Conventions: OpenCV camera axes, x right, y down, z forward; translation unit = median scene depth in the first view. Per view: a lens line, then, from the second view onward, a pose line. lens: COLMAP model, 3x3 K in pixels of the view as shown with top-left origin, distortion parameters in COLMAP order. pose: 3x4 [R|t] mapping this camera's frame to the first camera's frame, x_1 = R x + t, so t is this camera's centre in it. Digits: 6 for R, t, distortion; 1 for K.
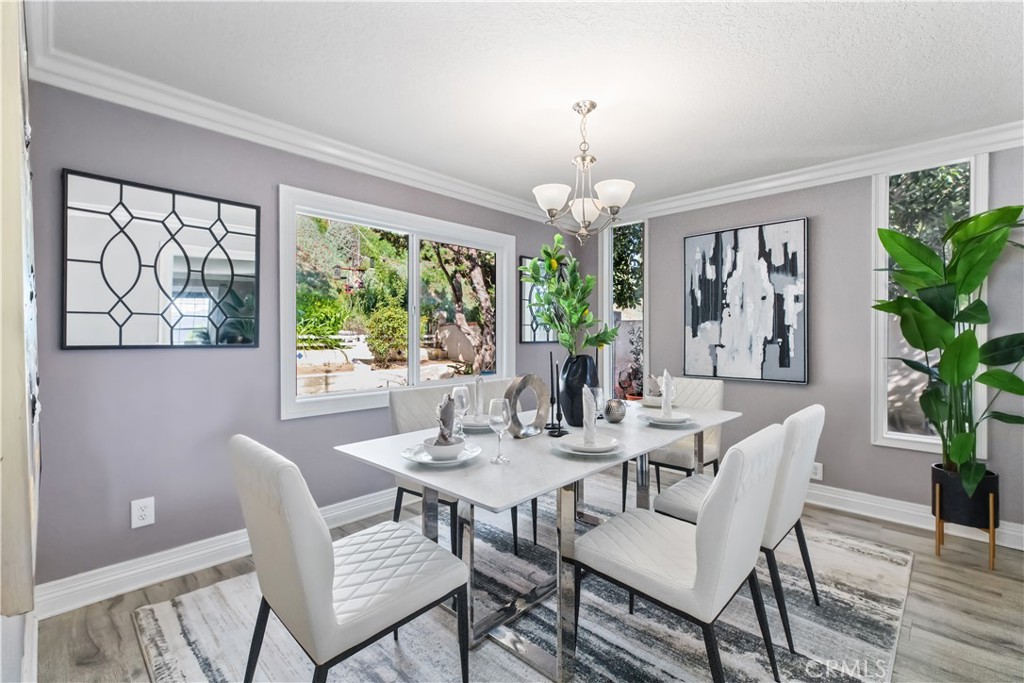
lens RADIAL K [[450.5, 0, 511.4], [0, 450.5, 338.4], [0, 0, 1]] dist [0.003187, 0.000342]
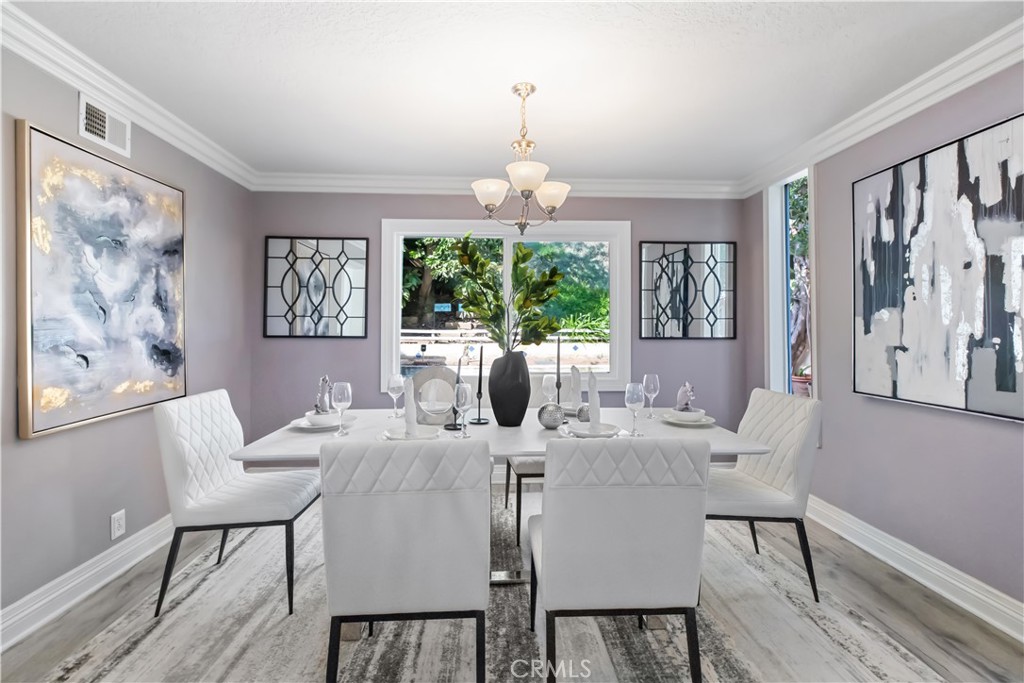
lens RADIAL K [[458.8, 0, 509.8], [0, 458.8, 320.9], [0, 0, 1]] dist [0.005871, 0.000316]
pose [[0.731790, -0.010701, -0.681447, 0.536727], [-0.006690, 0.999716, -0.022883, -0.002974], [0.681498, 0.021304, 0.731510, 0.188731]]
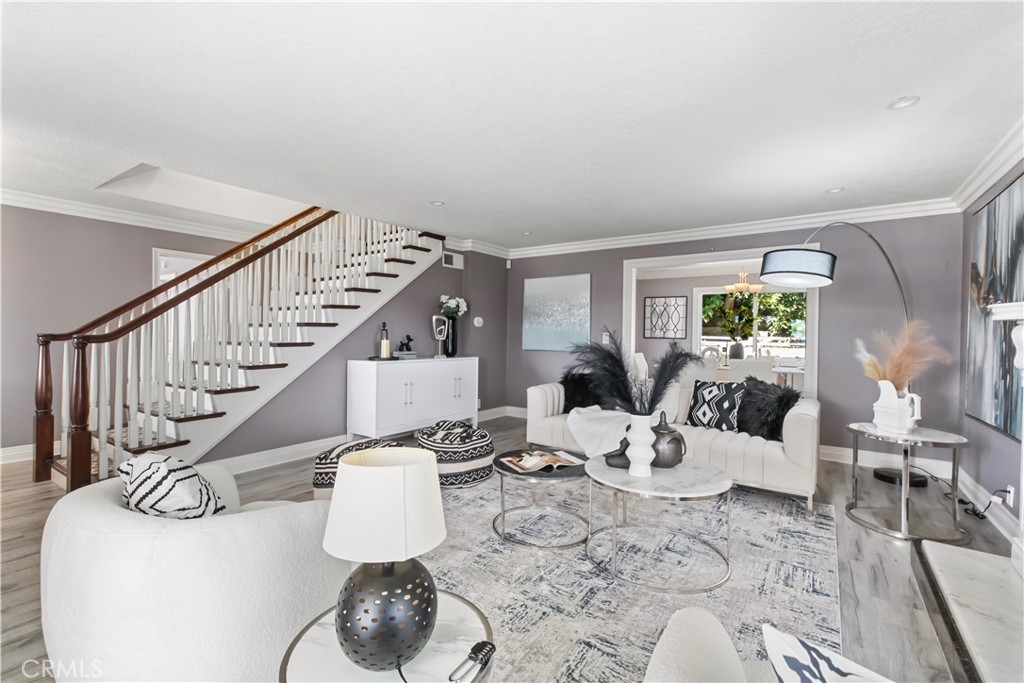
lens RADIAL K [[455.0, 0, 505.1], [0, 455.0, 336.6], [0, 0, 1]] dist [0.004702, 0.000298]
pose [[0.151486, 0.008263, -0.988425, 1.870401], [-0.020607, 0.999774, 0.005199, 0.010737], [0.988245, 0.019581, 0.151622, -0.607055]]
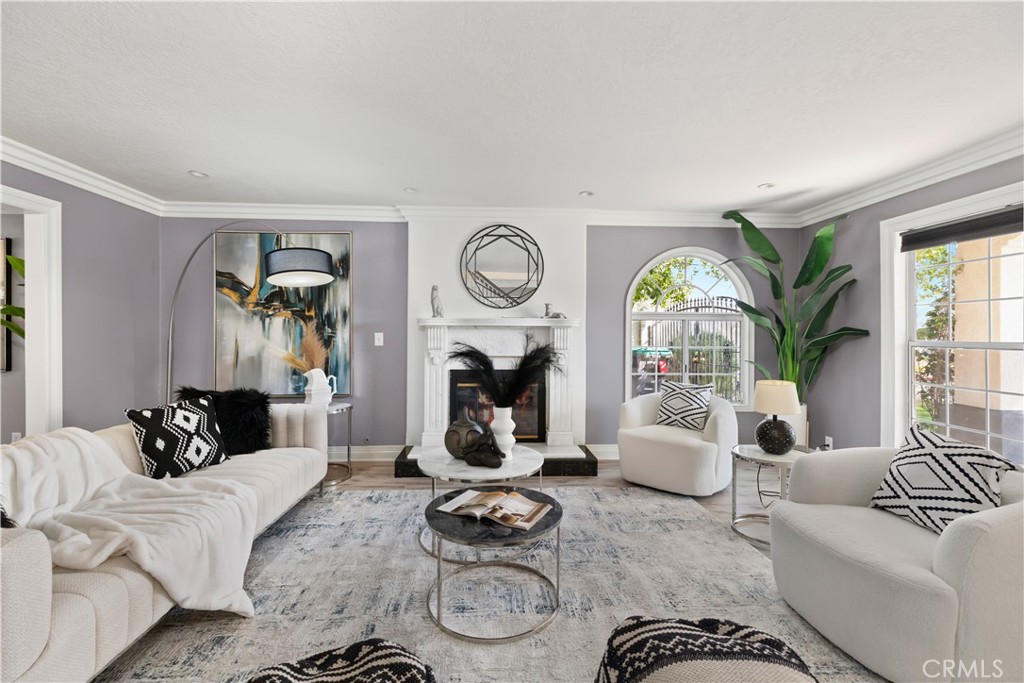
lens RADIAL K [[456.8, 0, 510.8], [0, 456.8, 330.3], [0, 0, 1]] dist [0.002397, 0.000238]
pose [[0.678251, 0.006454, 0.734802, 0.635085], [0.002502, 0.999935, -0.011092, 0.005541], [-0.734826, 0.009362, 0.678191, -0.846469]]
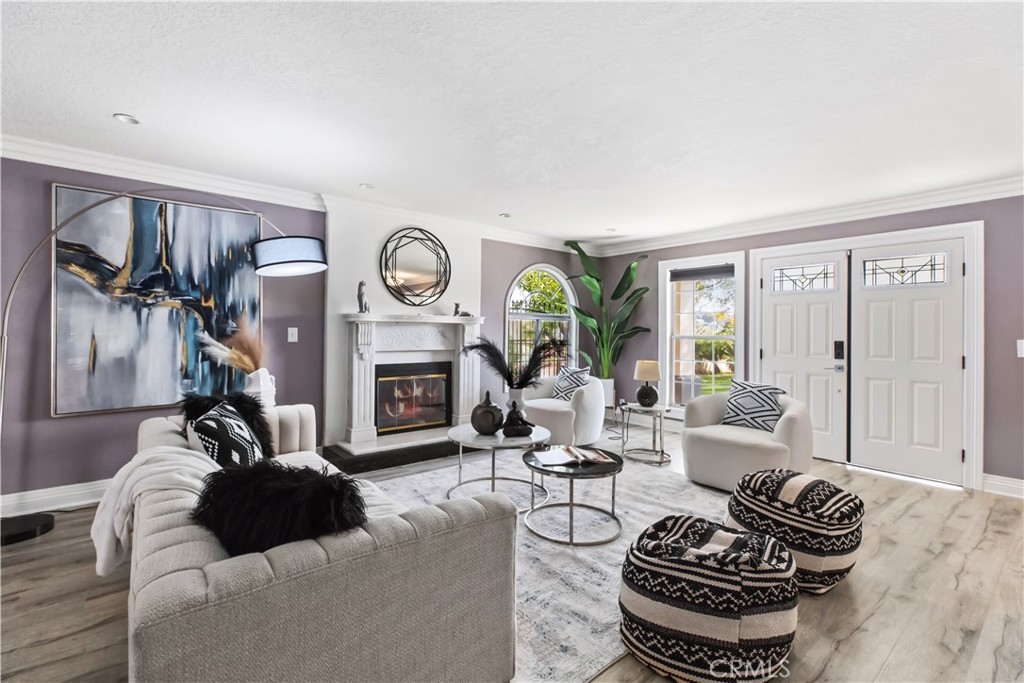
lens RADIAL K [[457.1, 0, 503.6], [0, 457.1, 332.2], [0, 0, 1]] dist [0.003777, 0.000383]
pose [[0.120791, -0.002542, 0.992675, 0.221559], [-0.000602, 0.999996, 0.002634, 0.005038], [-0.992678, -0.000916, 0.120789, -0.386097]]
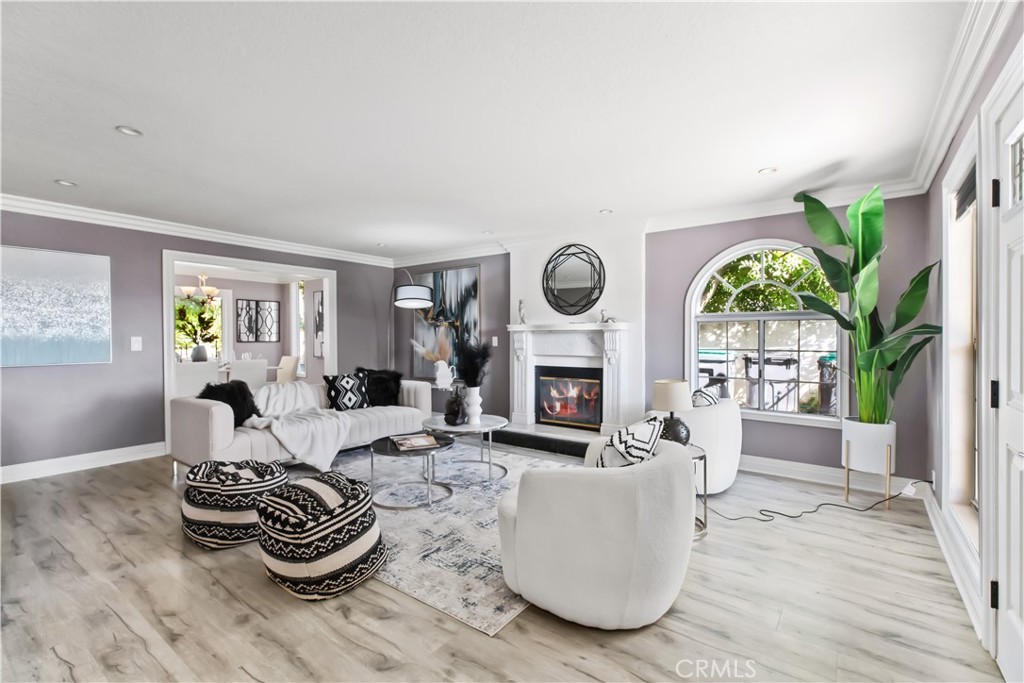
lens RADIAL K [[464.3, 0, 507.5], [0, 464.3, 339.2], [0, 0, 1]] dist [0.002759, 0.000260]
pose [[0.992086, -0.003597, 0.125506, 1.151671], [0.004249, 0.999979, -0.004928, 0.015767], [-0.125485, 0.005422, 0.992081, -1.464987]]
